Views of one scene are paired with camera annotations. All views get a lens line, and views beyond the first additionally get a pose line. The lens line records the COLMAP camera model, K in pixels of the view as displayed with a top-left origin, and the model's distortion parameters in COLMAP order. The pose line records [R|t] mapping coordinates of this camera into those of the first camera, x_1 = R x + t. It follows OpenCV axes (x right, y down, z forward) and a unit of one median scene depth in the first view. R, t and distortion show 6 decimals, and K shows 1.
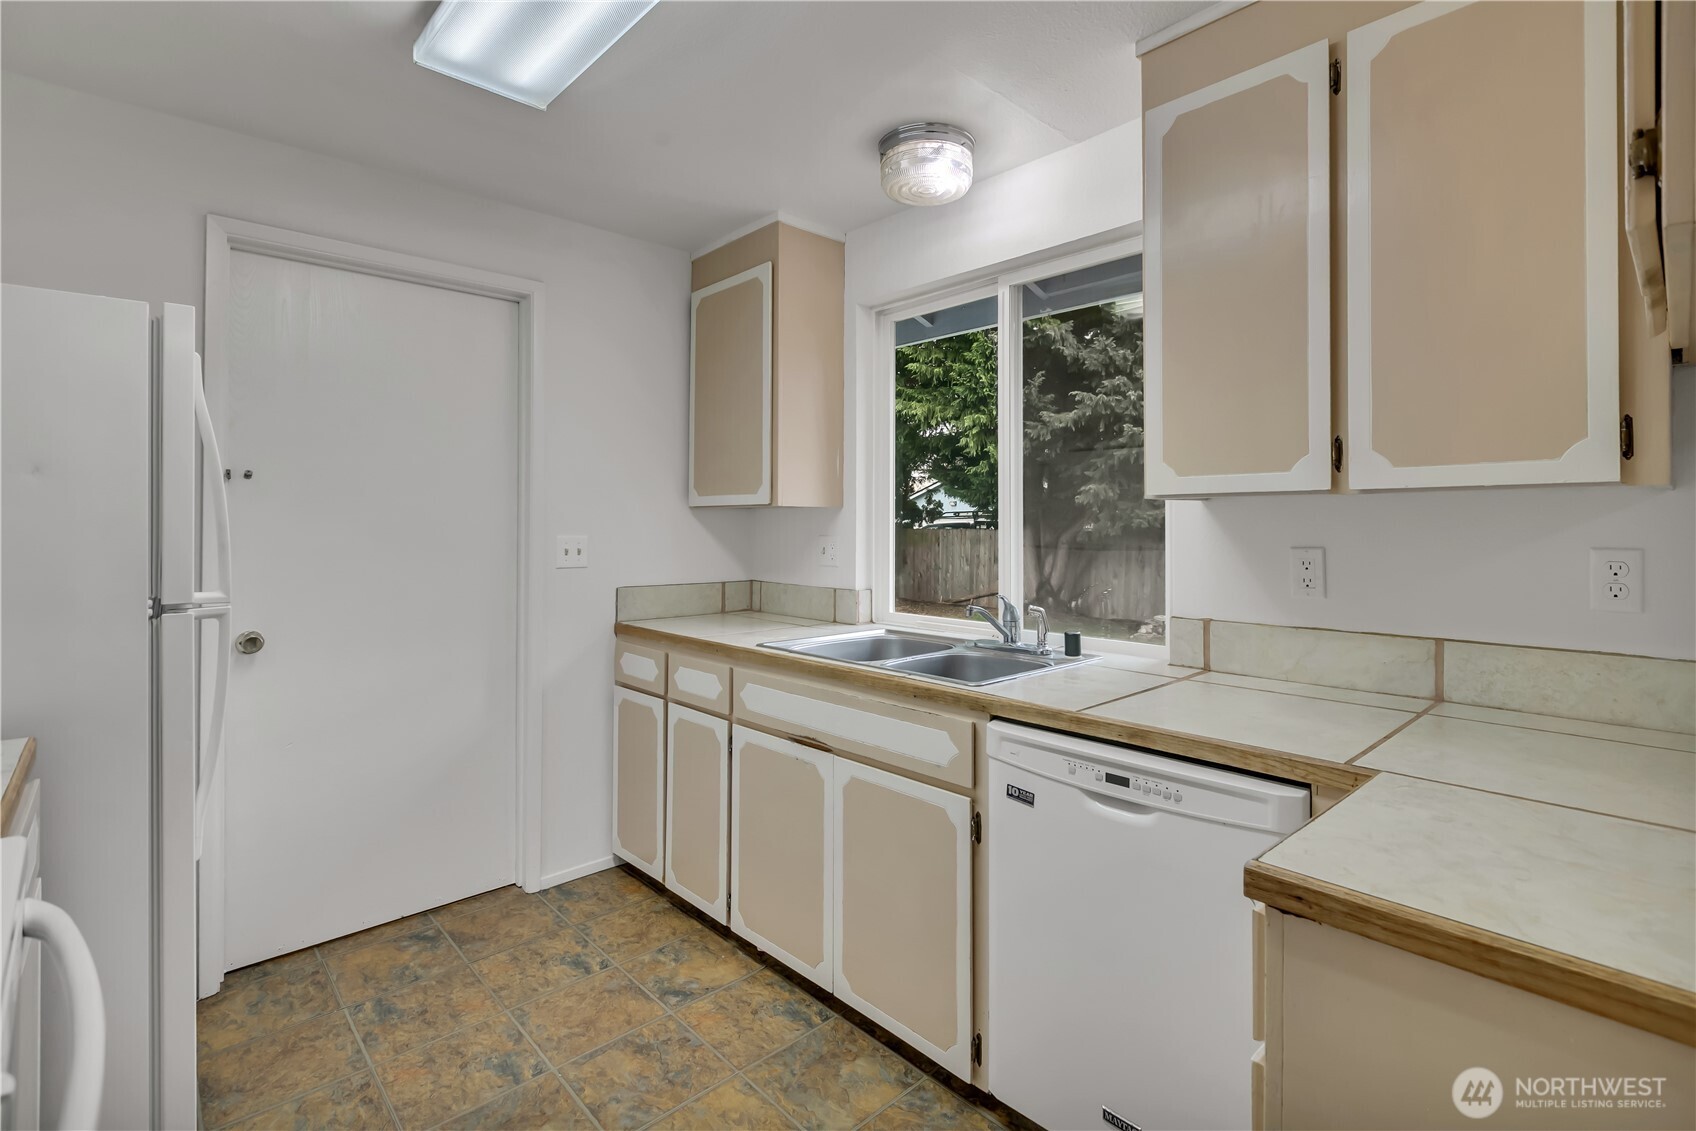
lens RADIAL K [[786.4, 0, 857.3], [0, 786.4, 519.1], [0, 0, 1]] dist [-0.000592, -0.000131]
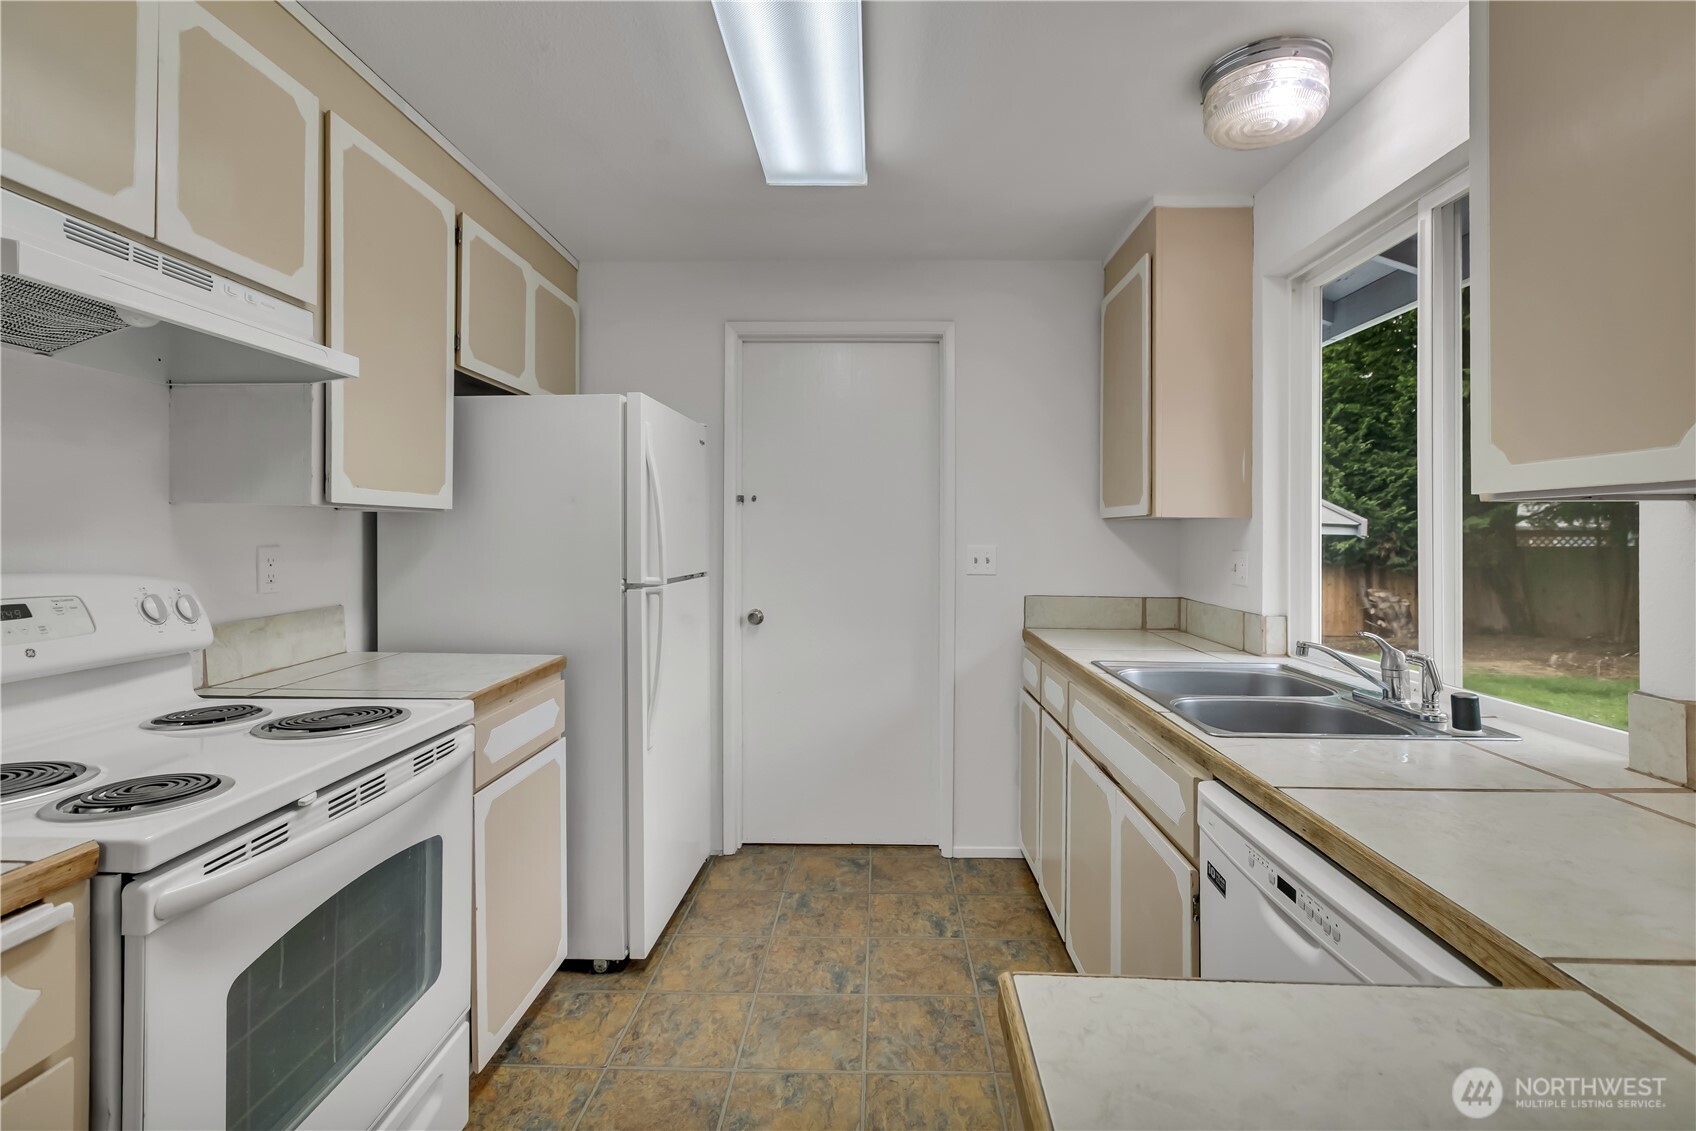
lens RADIAL K [[773.8, 0, 862.8], [0, 773.8, 536.1], [0, 0, 1]] dist [0.001244, 0.000043]
pose [[0.714951, 0.006469, -0.699144, 0.353472], [-0.002832, 0.999976, 0.006357, 0.001373], [0.699168, -0.002565, 0.714952, 0.137664]]
